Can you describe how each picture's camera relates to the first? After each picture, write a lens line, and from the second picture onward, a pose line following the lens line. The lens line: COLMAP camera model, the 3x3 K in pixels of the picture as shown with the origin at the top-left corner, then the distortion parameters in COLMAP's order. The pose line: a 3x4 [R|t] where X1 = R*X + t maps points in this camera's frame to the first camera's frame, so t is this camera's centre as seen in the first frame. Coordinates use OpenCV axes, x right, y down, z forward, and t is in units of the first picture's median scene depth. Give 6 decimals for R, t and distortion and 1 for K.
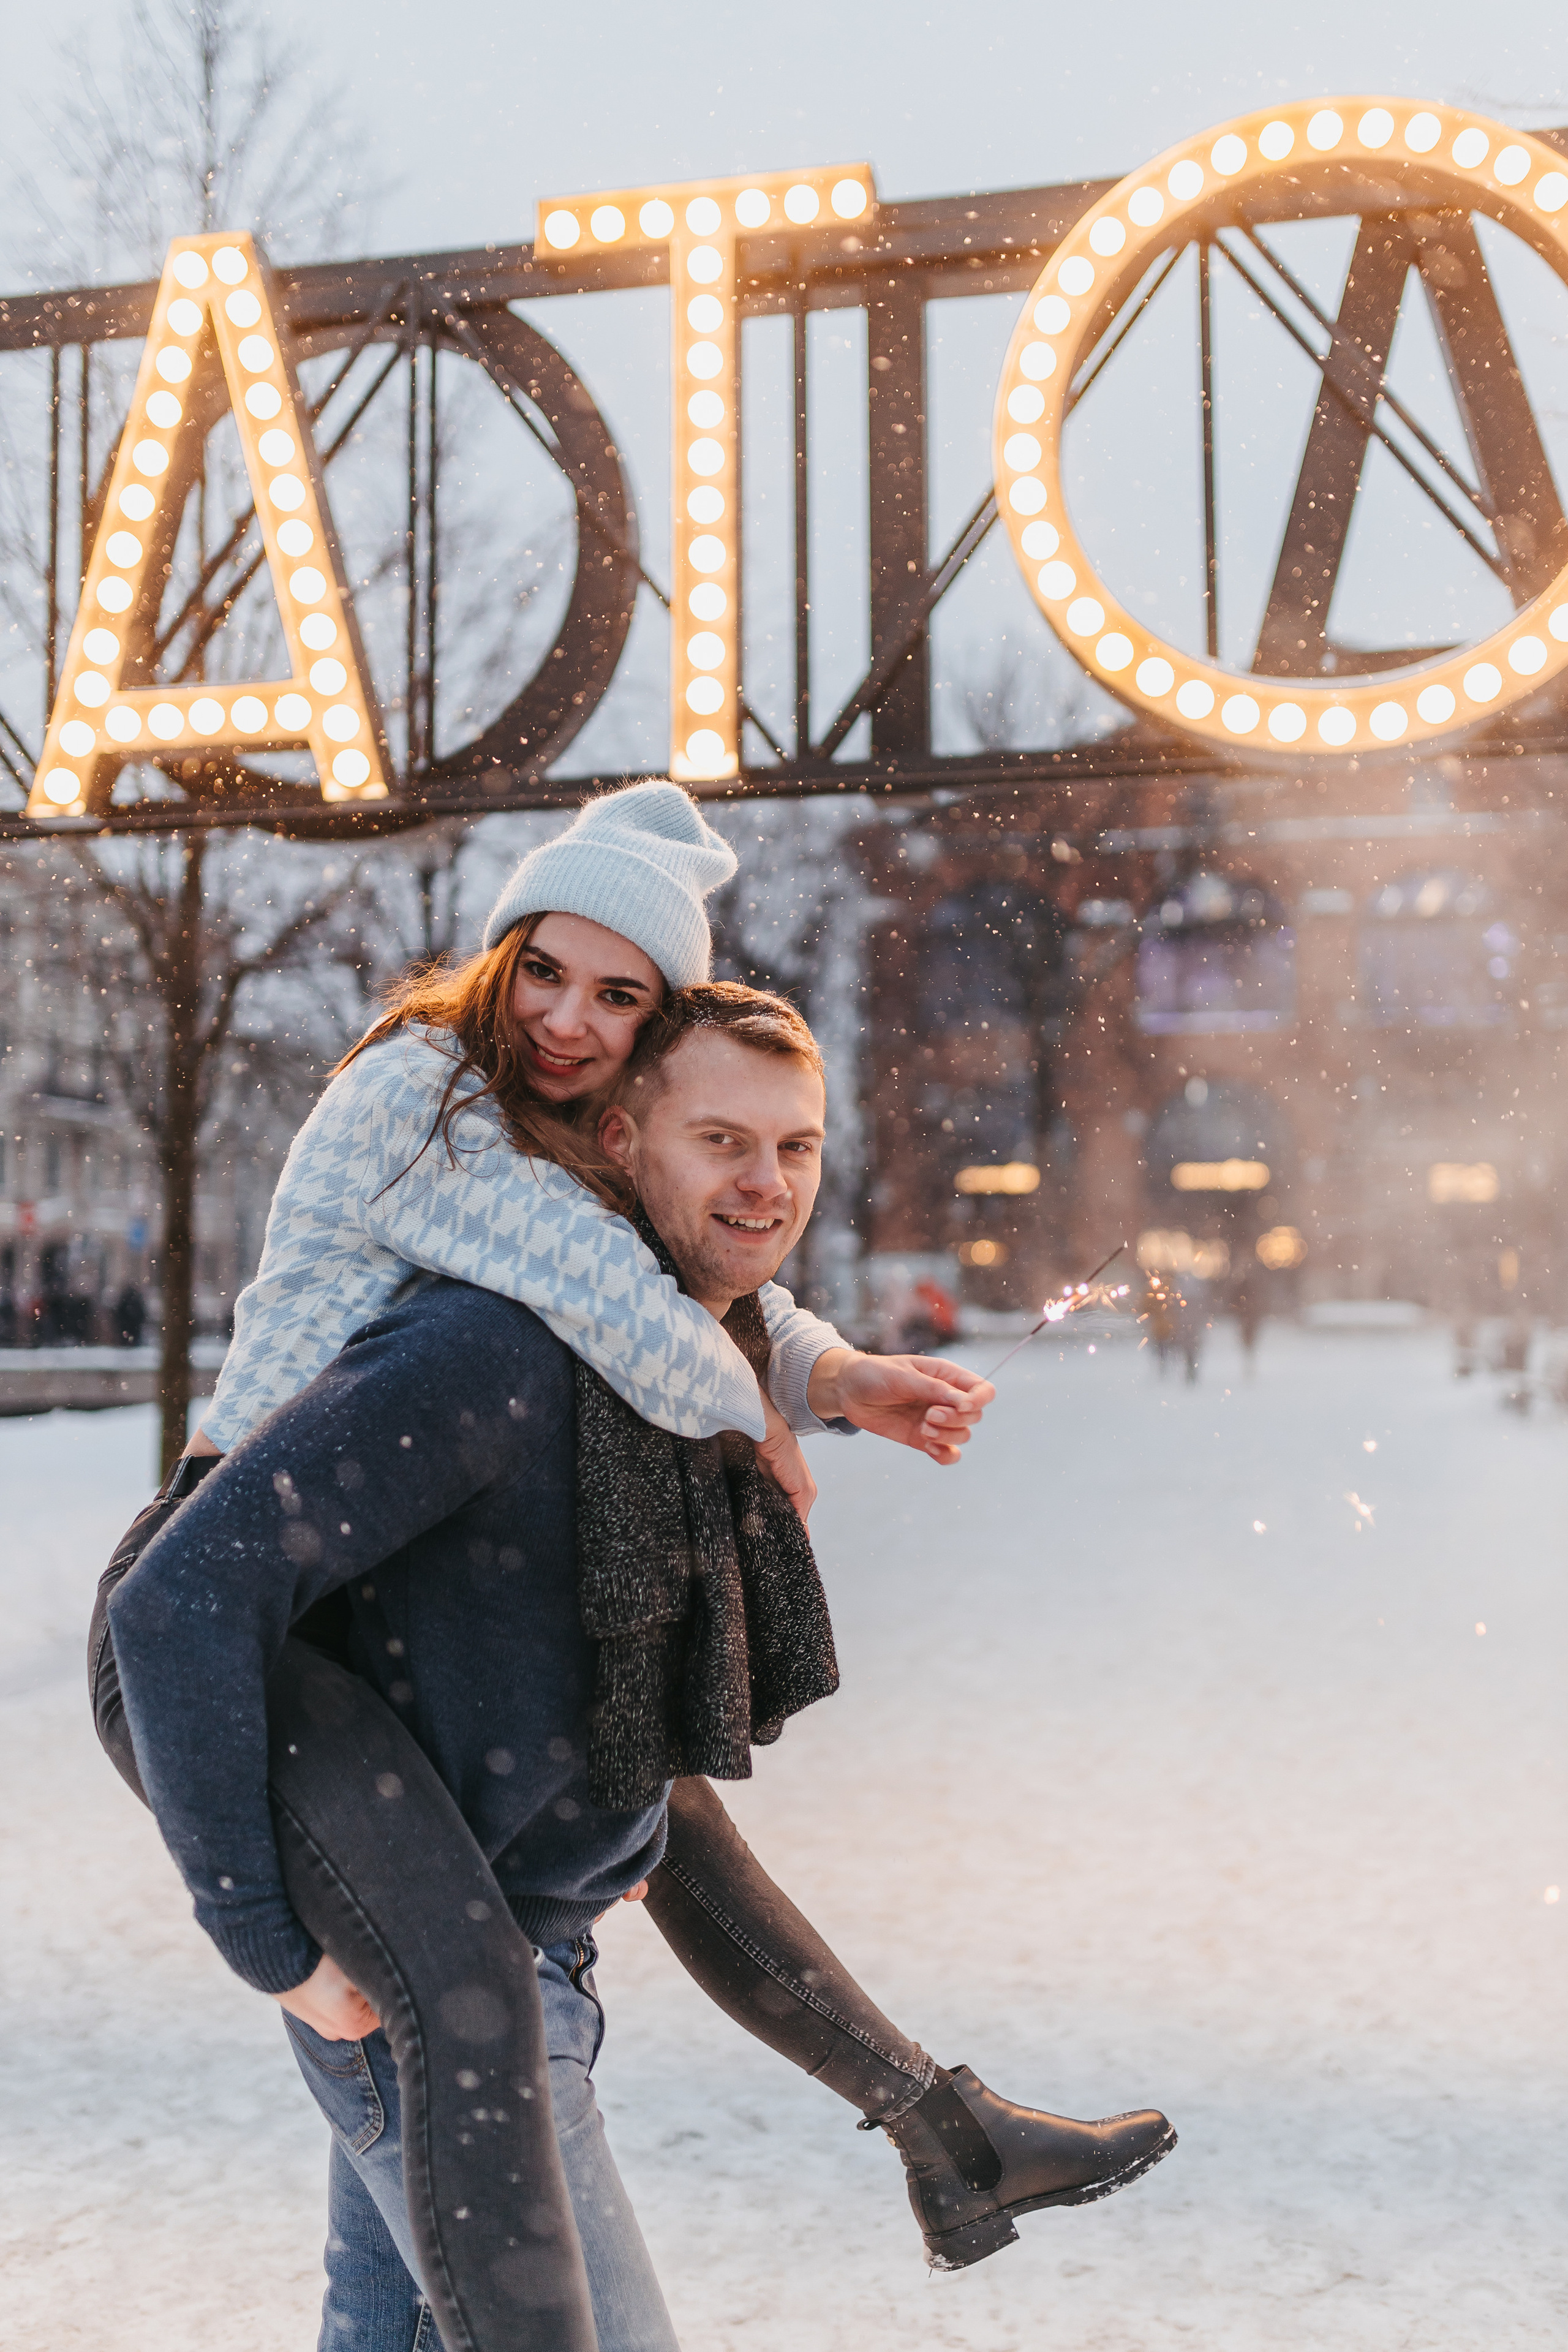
lens RADIAL K [[2240.1, 0, 794.2], [0, 2240.1, 1171.6], [0, 0, 1]] dist [0.010148, 0.000000]
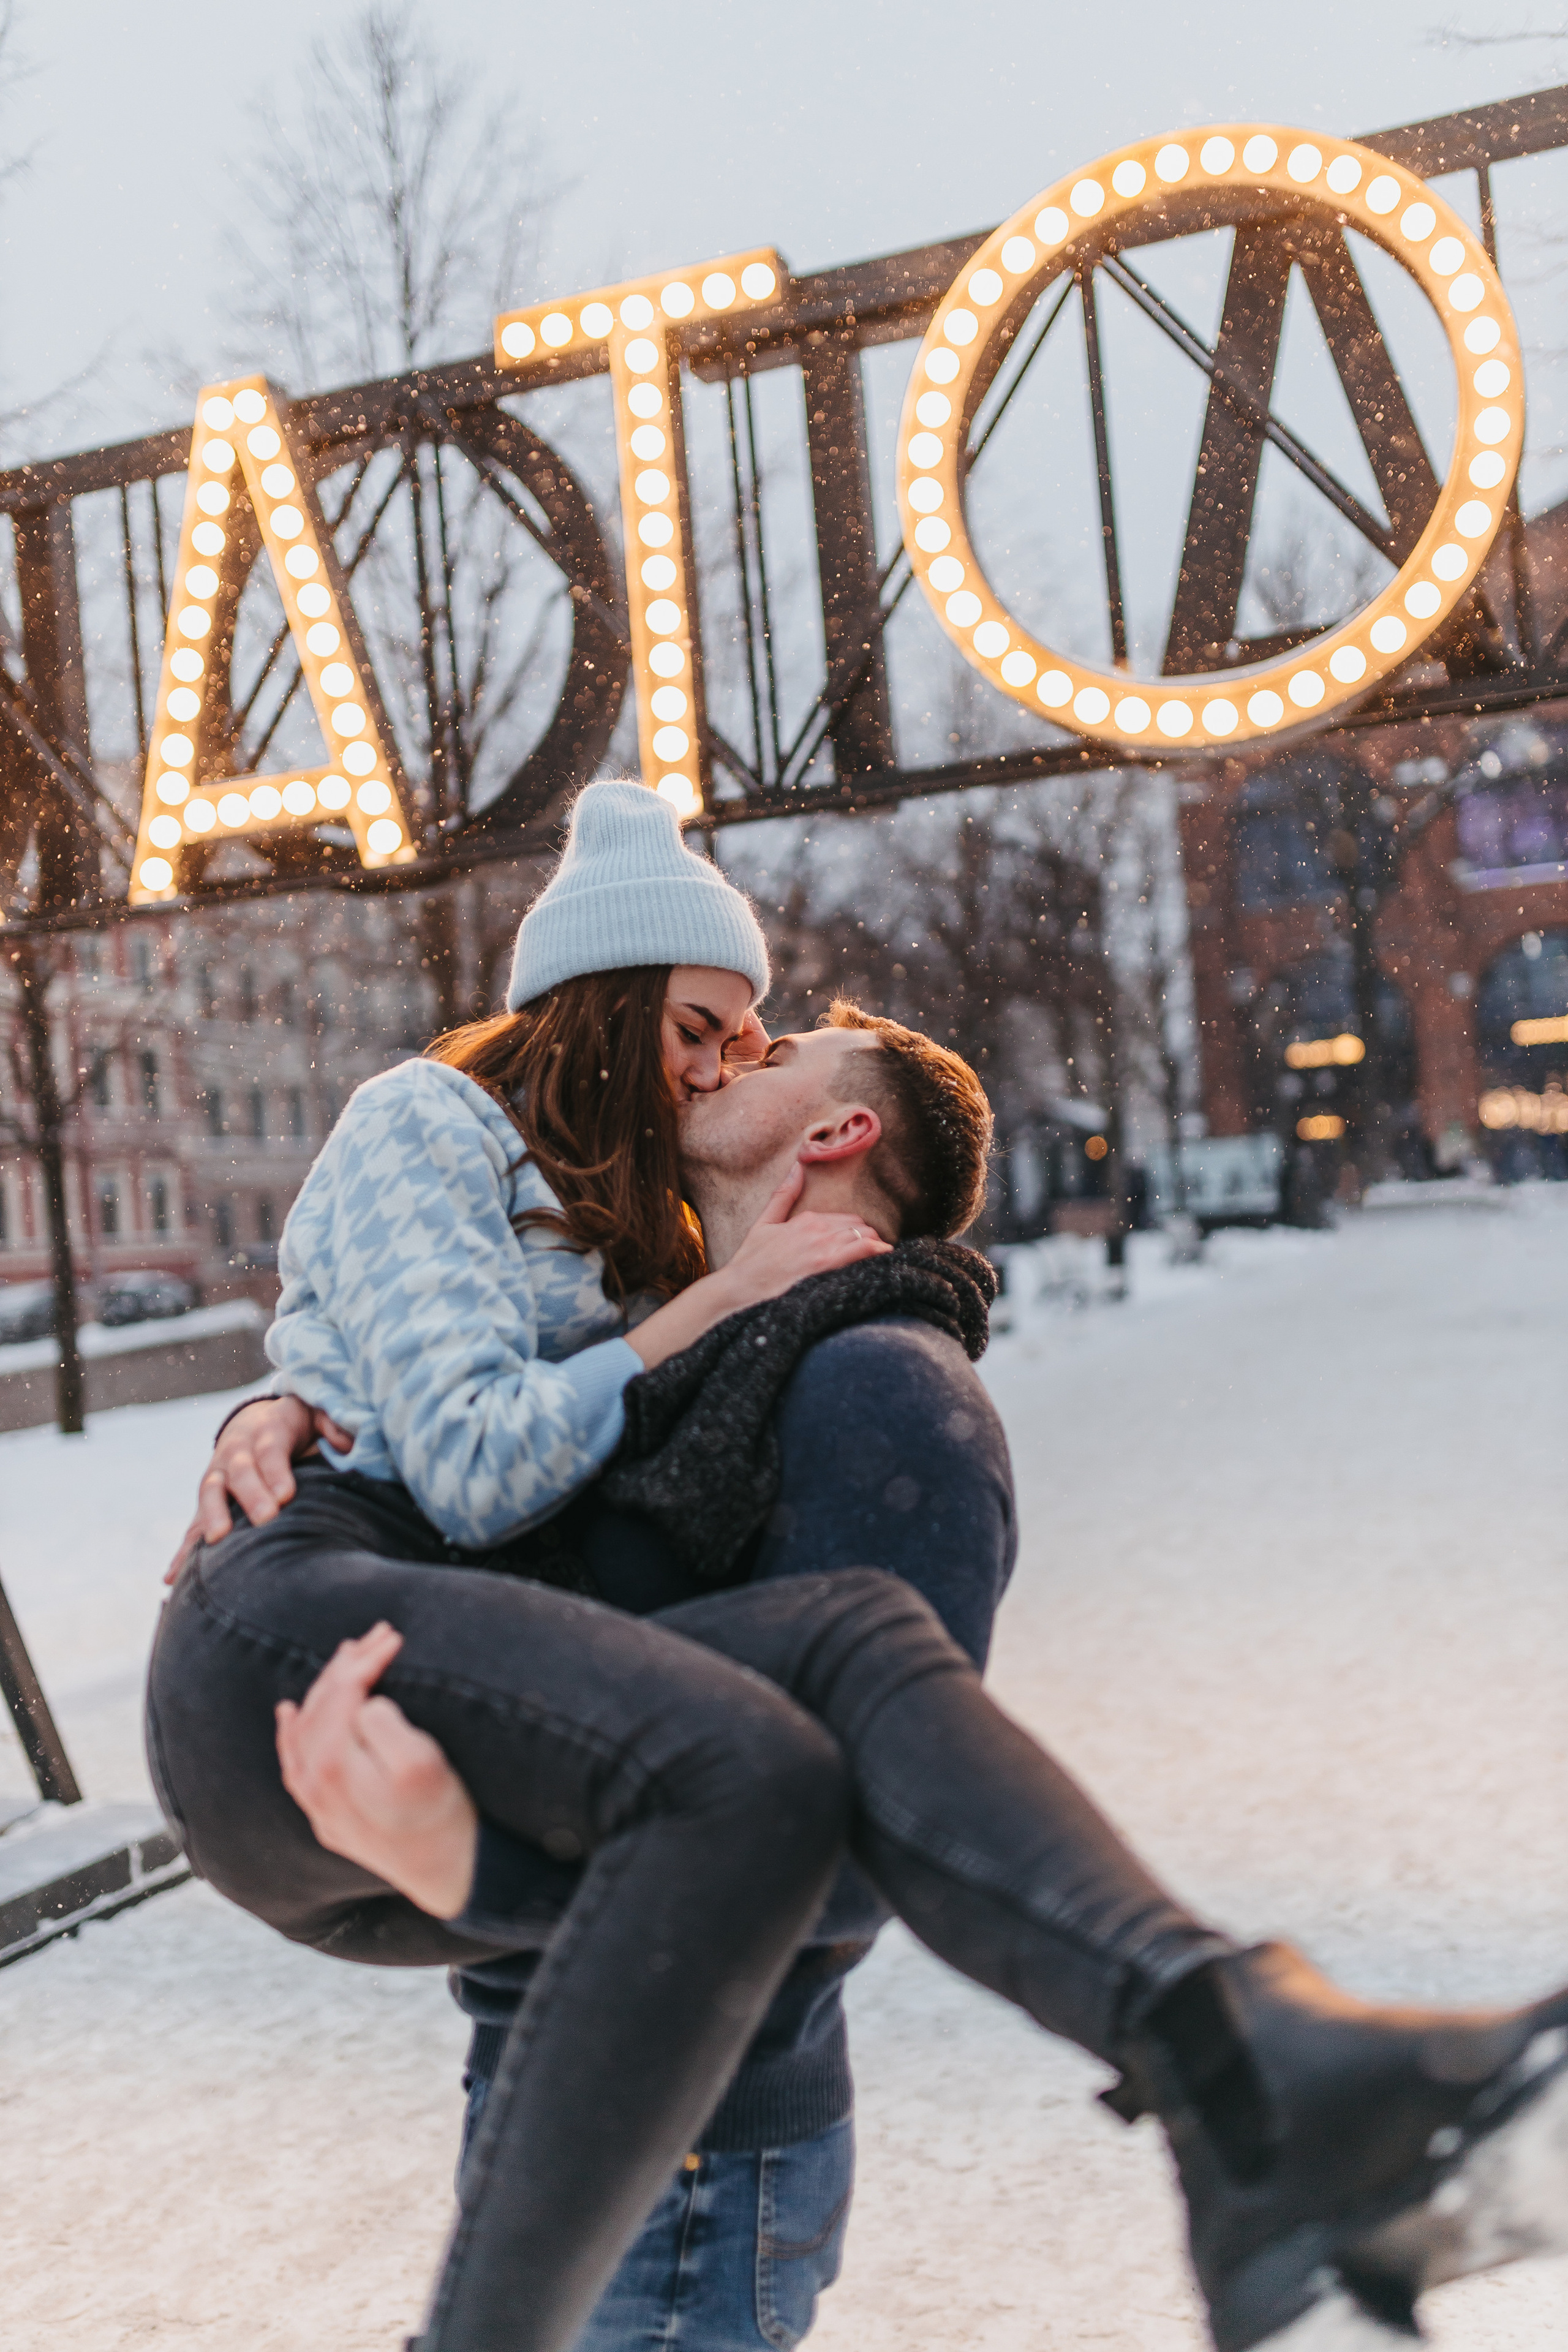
lens RADIAL K [[2240.1, 0, 795.9], [0, 2240.1, 1167.4], [0, 0, 1]] dist [0.010148, 0.000000]
pose [[0.984169, -0.078138, -0.159080, 0.181322], [0.085181, 0.995643, 0.037941, -0.036629], [0.155423, -0.050891, 0.986536, -0.112180]]
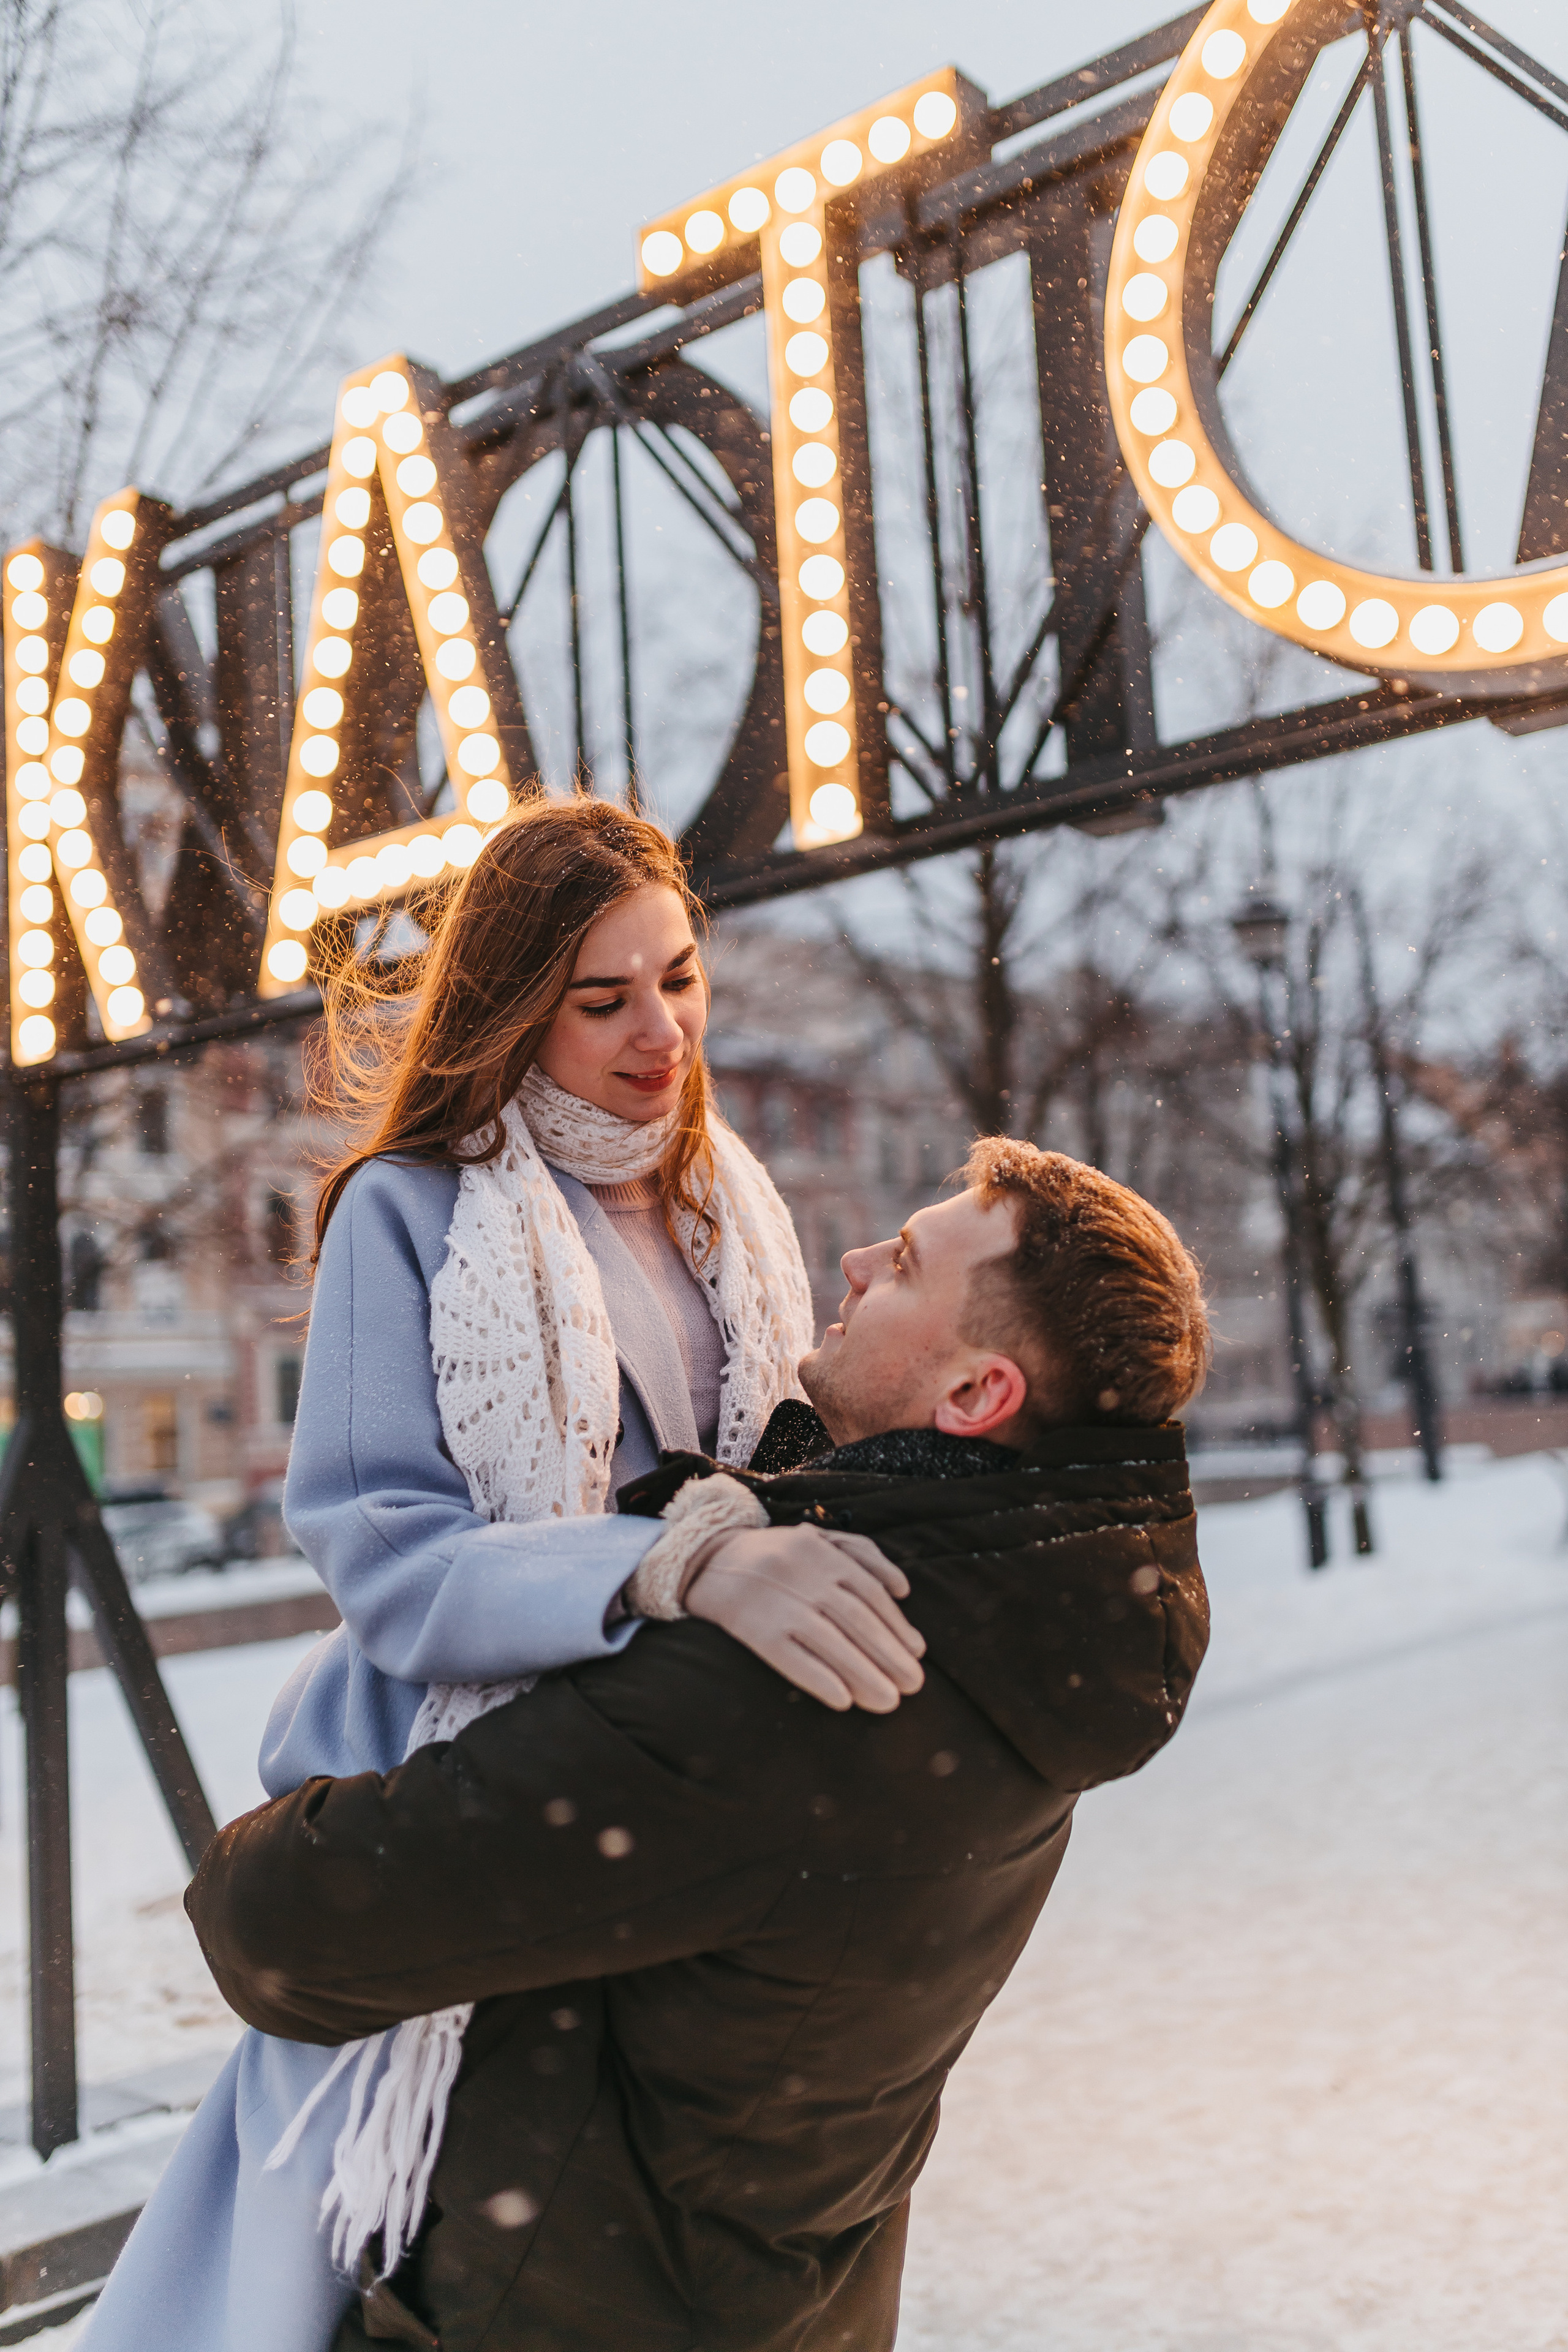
lens RADIAL K [[2240.1, 0, 800.2], [0, 2240.1, 1159.5], [0, 0, 1]] dist [0.010148, 0.000000]
pose [[0.888161, -0.106097, -0.447116, 0.301485], [0.083646, 0.994053, -0.069725, -0.000470], [0.451855, 0.024528, 0.891754, 0.248343]]
